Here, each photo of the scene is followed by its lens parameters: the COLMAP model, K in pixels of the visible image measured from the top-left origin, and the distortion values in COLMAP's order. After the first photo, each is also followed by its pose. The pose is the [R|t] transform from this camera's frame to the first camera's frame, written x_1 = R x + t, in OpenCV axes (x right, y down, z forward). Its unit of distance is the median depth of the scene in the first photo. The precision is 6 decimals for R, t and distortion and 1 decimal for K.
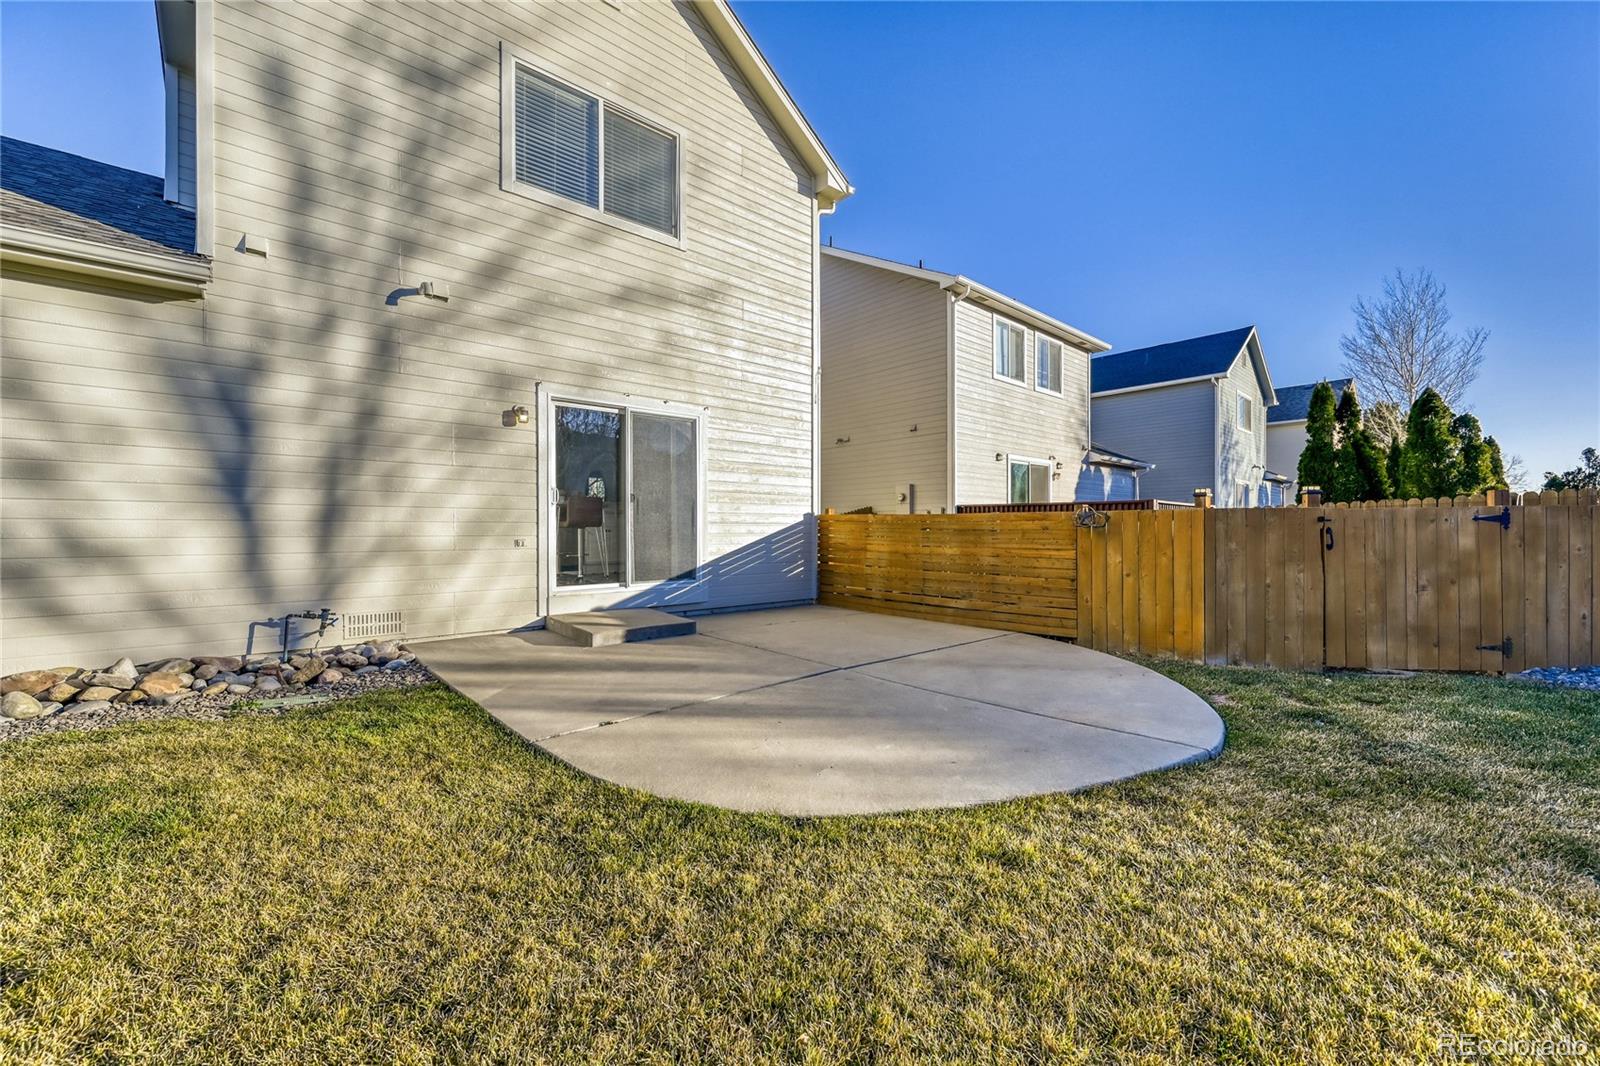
lens RADIAL K [[636.3, 0, 811.2], [0, 636.3, 525.8], [0, 0, 1]] dist [0.003131, -0.000569]
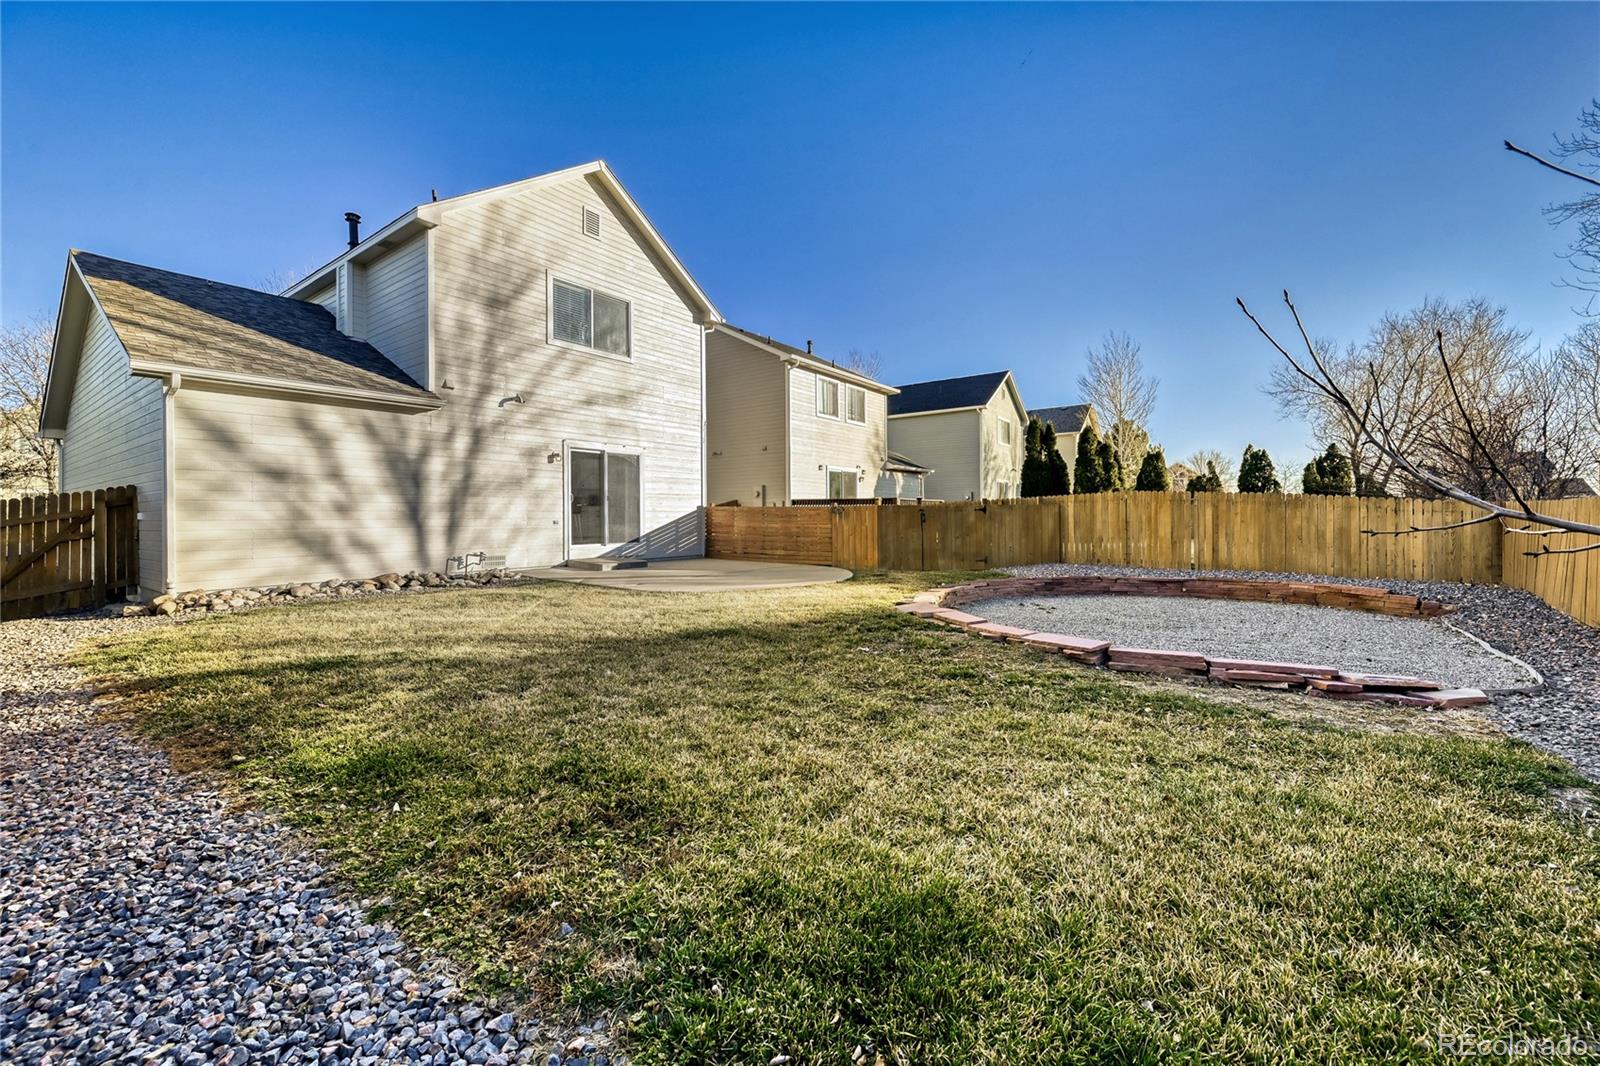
lens RADIAL K [[636.3, 0, 802.4], [0, 636.3, 529.0], [0, 0, 1]] dist [0.003131, -0.000569]
pose [[0.981683, -0.007135, 0.190387, -0.065827], [0.002332, 0.999674, 0.025440, -0.000233], [-0.190506, -0.024530, 0.981379, -0.822408]]
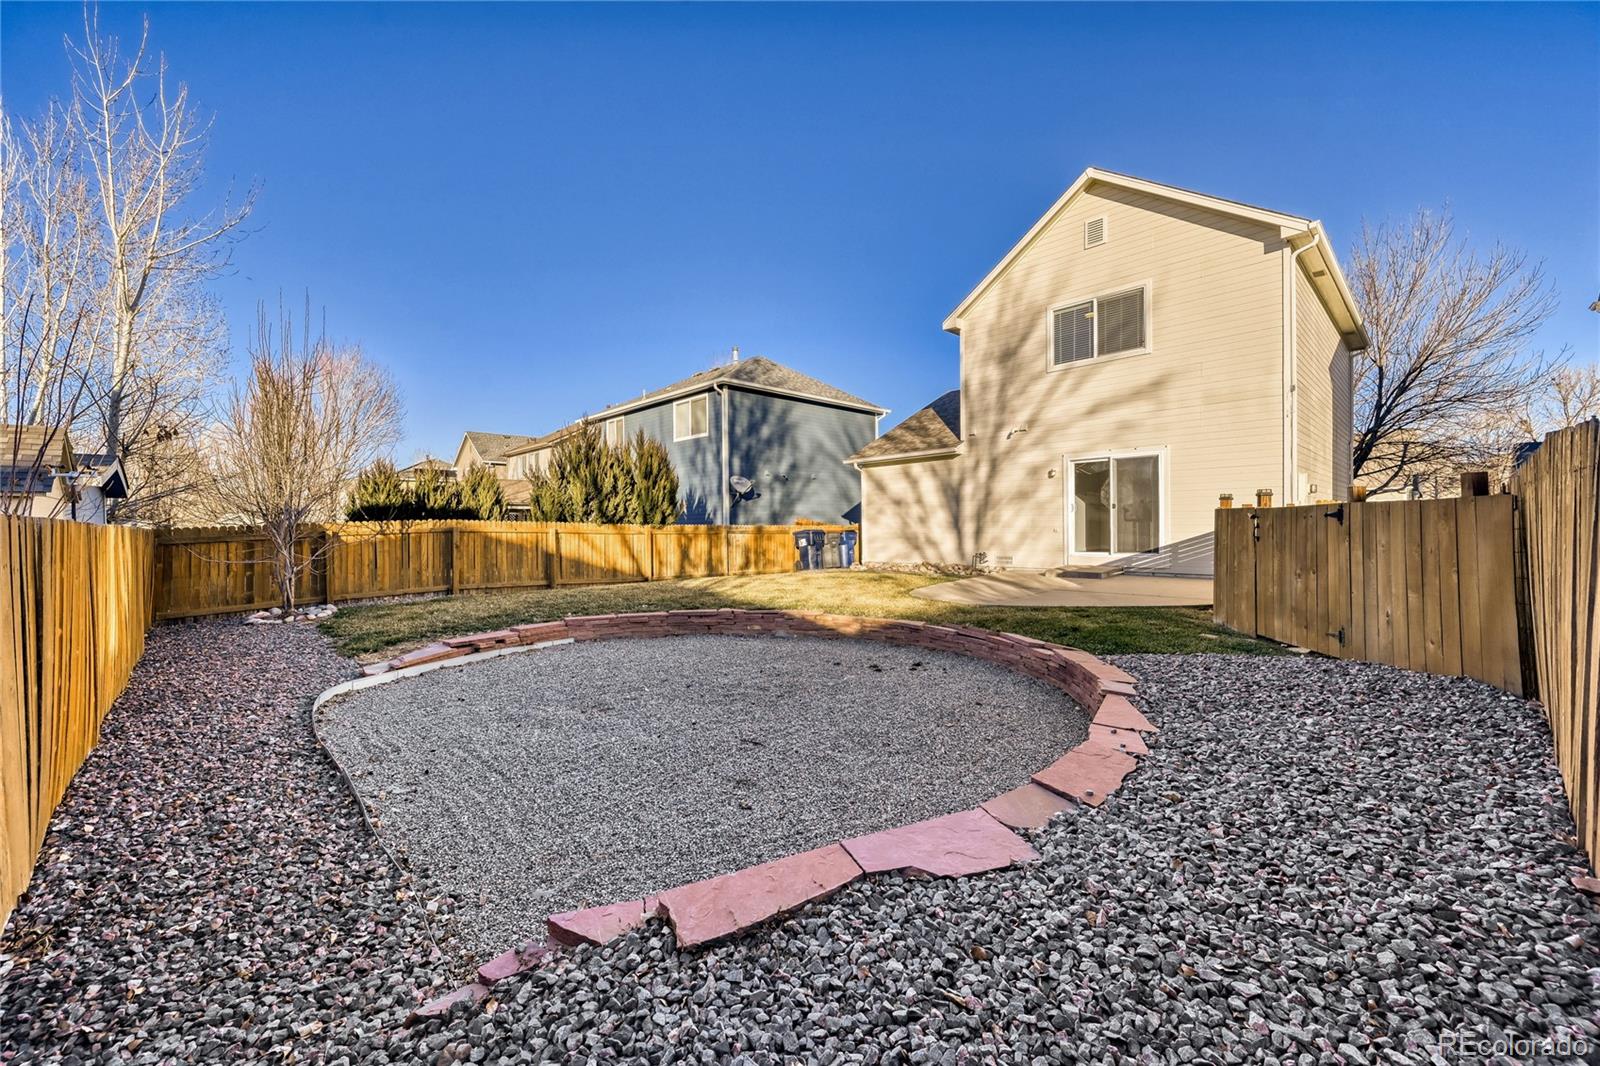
lens RADIAL K [[636.3, 0, 814.4], [0, 636.3, 552.3], [0, 0, 1]] dist [0.003131, -0.000569]
pose [[0.034292, 0.045490, -0.998376, 1.288687], [0.015116, 0.998826, 0.046030, -0.005936], [0.999298, -0.016669, 0.033564, 0.060679]]
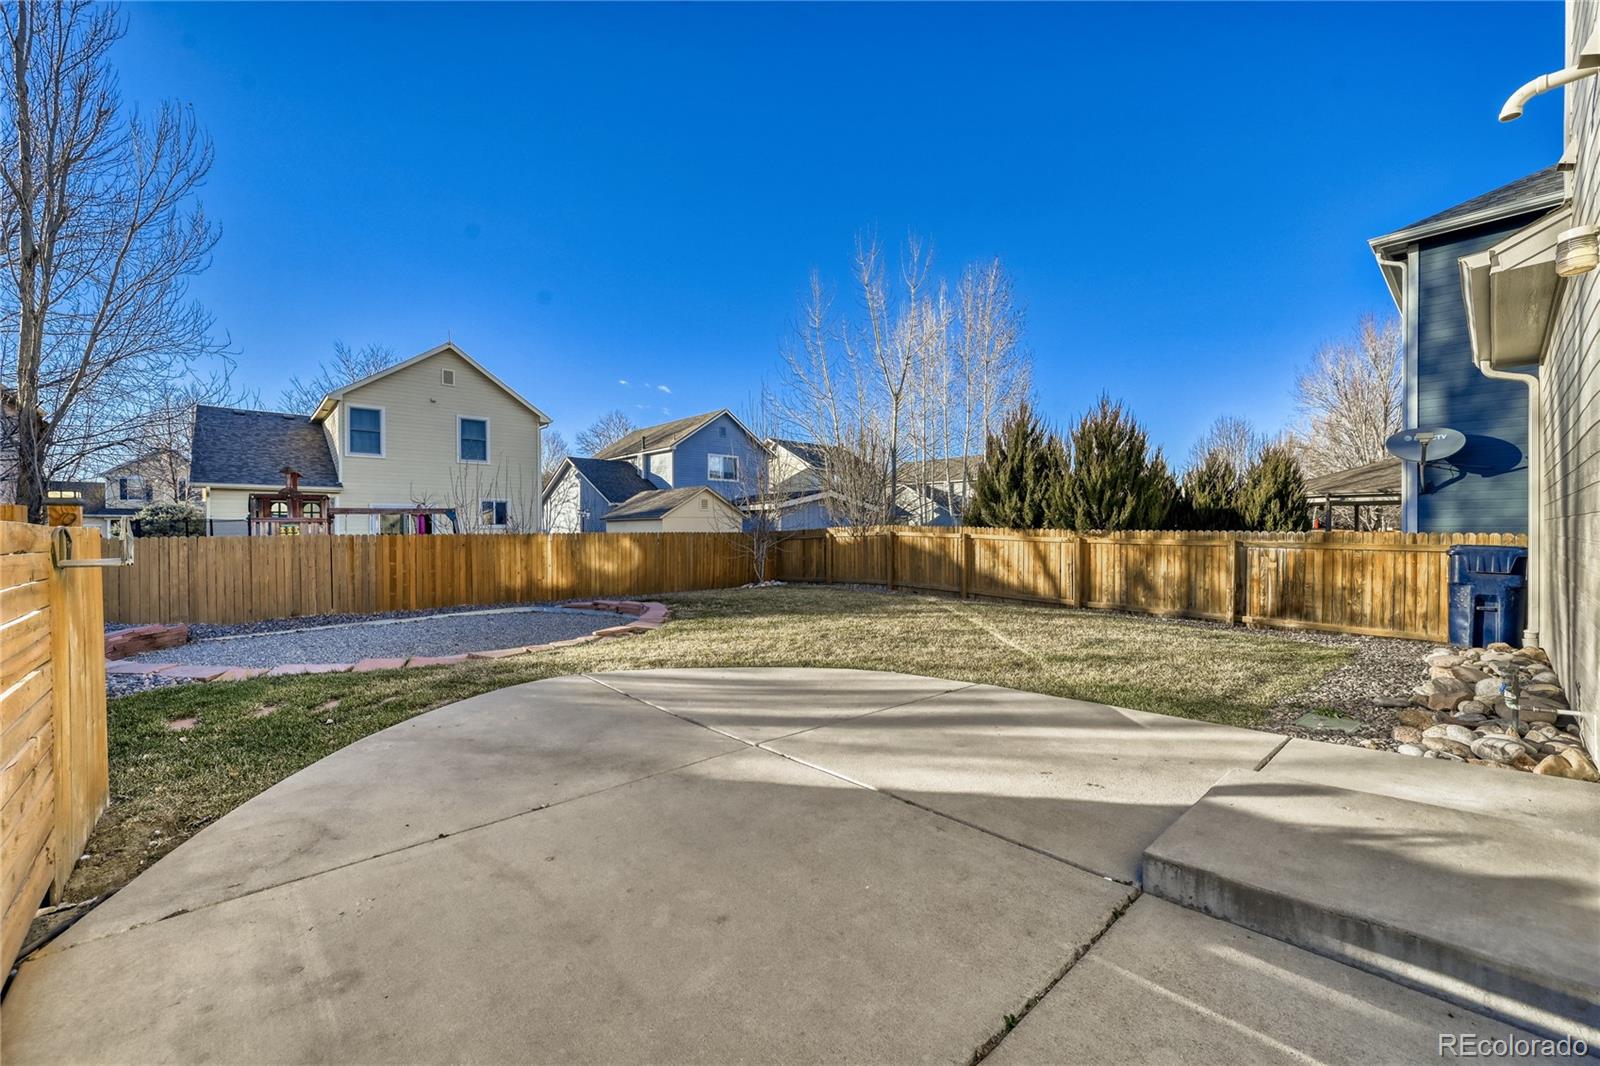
lens RADIAL K [[636.3, 0, 790.2], [0, 636.3, 533.2], [0, 0, 1]] dist [0.003131, -0.000569]
pose [[-0.999741, 0.011796, 0.019452, 0.028609], [0.011661, 0.999907, -0.007038, 0.000388], [-0.019533, -0.006809, -0.999786, 0.952375]]
